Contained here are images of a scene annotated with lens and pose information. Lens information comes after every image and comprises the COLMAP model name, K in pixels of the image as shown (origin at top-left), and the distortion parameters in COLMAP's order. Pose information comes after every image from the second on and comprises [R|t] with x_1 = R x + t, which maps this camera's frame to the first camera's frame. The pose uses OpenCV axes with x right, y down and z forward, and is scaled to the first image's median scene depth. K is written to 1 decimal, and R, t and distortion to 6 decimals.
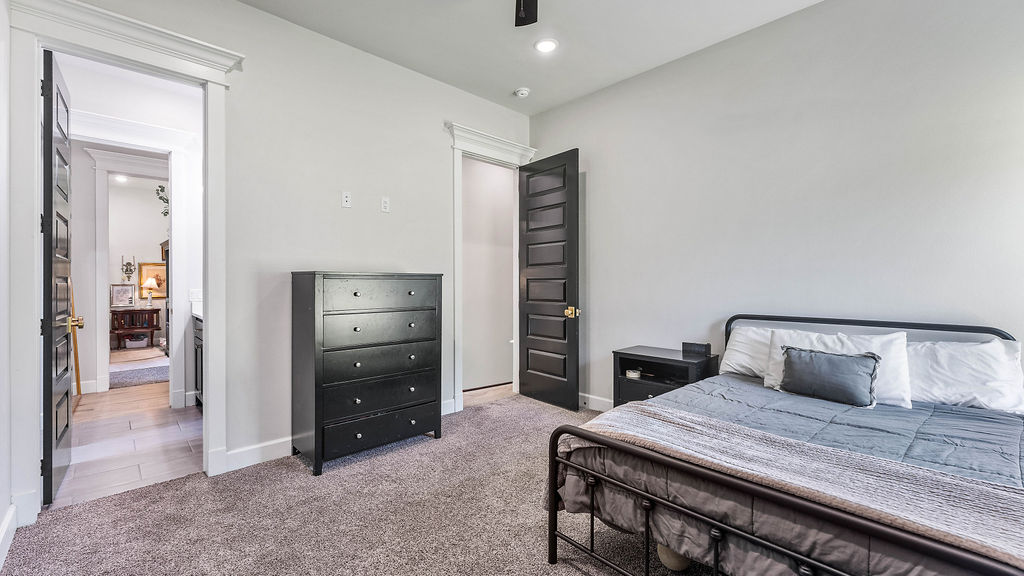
lens RADIAL K [[416.1, 0, 503.0], [0, 416.1, 286.2], [0, 0, 1]] dist [-0.004301, -0.000418]
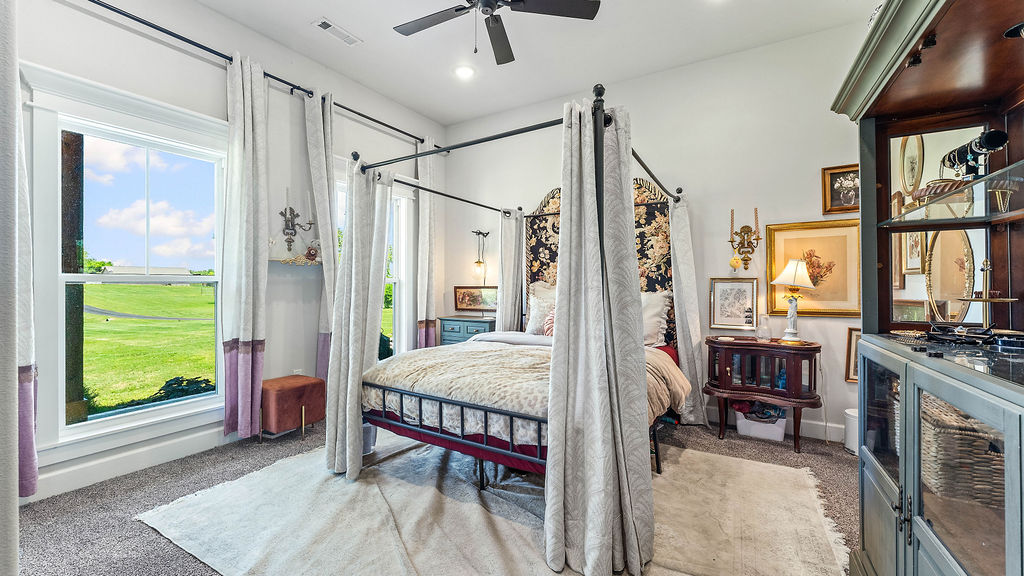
lens RADIAL K [[416.1, 0, 502.8], [0, 416.1, 284.3], [0, 0, 1]] dist [-0.004301, -0.000418]
pose [[0.260969, 0.001981, -0.965345, -0.559163], [-0.006497, 0.999979, 0.000296, 0.003390], [0.965325, 0.006195, 0.260976, 0.651096]]
